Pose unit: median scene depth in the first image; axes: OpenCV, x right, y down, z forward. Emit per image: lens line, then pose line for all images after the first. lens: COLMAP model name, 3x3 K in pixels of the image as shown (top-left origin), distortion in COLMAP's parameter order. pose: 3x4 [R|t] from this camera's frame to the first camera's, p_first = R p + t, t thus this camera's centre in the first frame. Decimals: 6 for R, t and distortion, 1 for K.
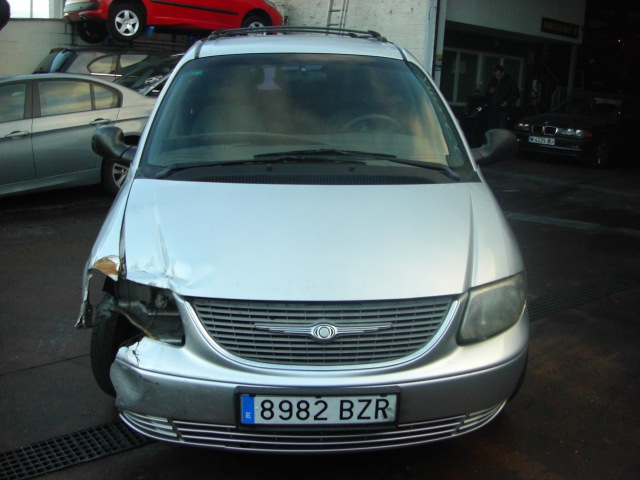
lens RADIAL K [[733.5, 0, 320.0], [0, 733.5, 240.0], [0, 0, 1]] dist [-0.214811, 0.224446]
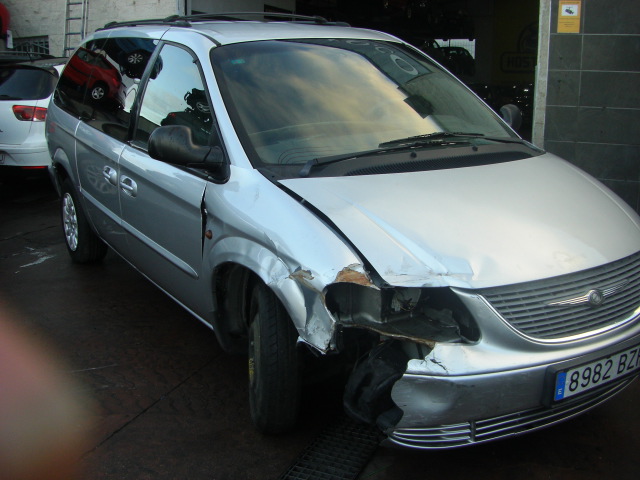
lens RADIAL K [[706.5, 0, 307.5], [0, 706.5, 239.3], [0, 0, 1]] dist [-0.116523, 0.031182]
pose [[0.886114, -0.146407, 0.439735, -0.796013], [0.138818, 0.989076, 0.049574, -0.066601], [-0.442189, 0.017114, 0.896759, 0.273154]]
